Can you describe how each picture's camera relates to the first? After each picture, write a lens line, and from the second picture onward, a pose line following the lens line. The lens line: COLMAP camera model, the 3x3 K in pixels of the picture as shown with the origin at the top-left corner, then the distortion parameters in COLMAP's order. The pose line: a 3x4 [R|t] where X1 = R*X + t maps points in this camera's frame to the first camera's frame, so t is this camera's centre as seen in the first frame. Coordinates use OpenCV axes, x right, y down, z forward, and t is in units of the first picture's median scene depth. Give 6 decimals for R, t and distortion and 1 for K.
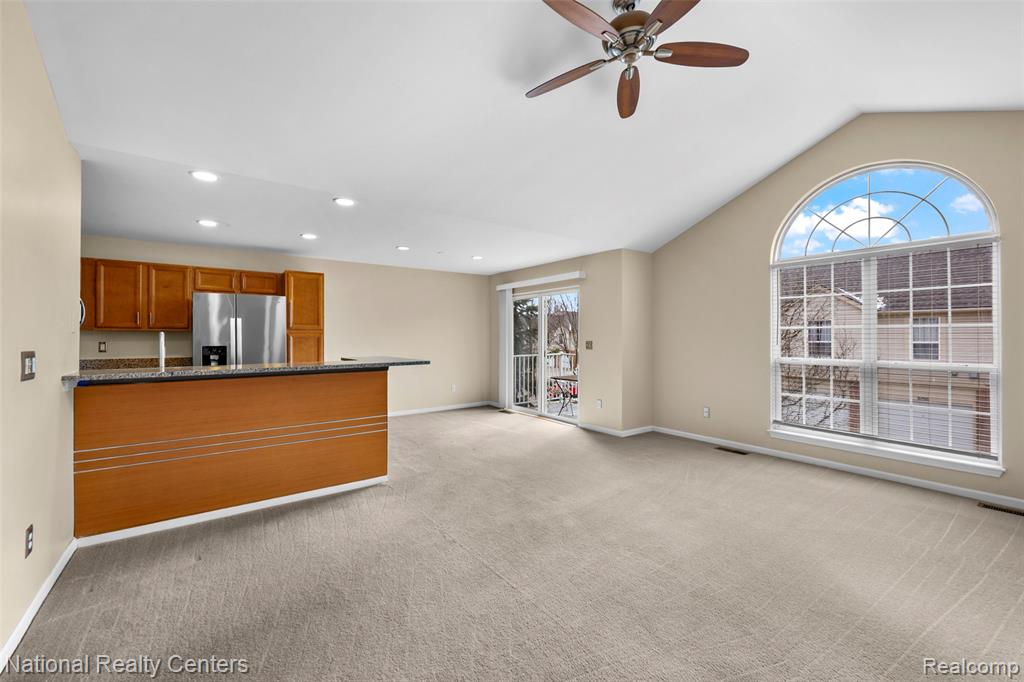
lens RADIAL K [[409.2, 0, 508.8], [0, 409.2, 333.9], [0, 0, 1]] dist [0.000109, 0.000038]
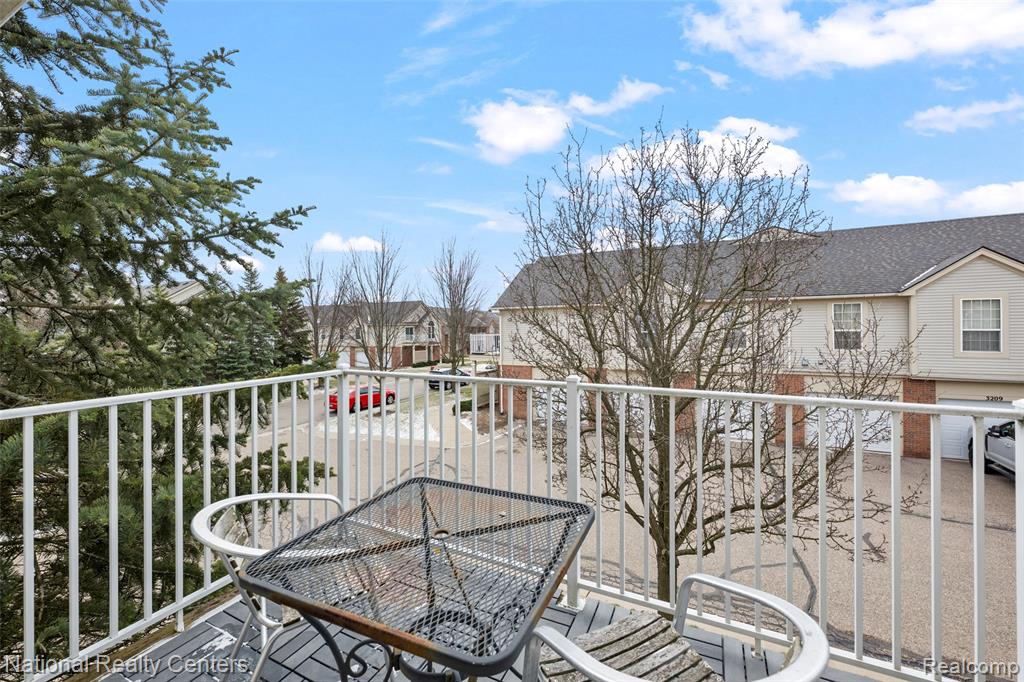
lens RADIAL K [[409.2, 0, 508.8], [0, 409.2, 333.9], [0, 0, 1]] dist [0.000109, 0.000038]
pose [[0.887971, -0.006163, 0.459858, 0.047442], [-0.000210, 0.999905, 0.013806, 0.008354], [-0.459899, -0.012356, 0.887885, 0.328672]]
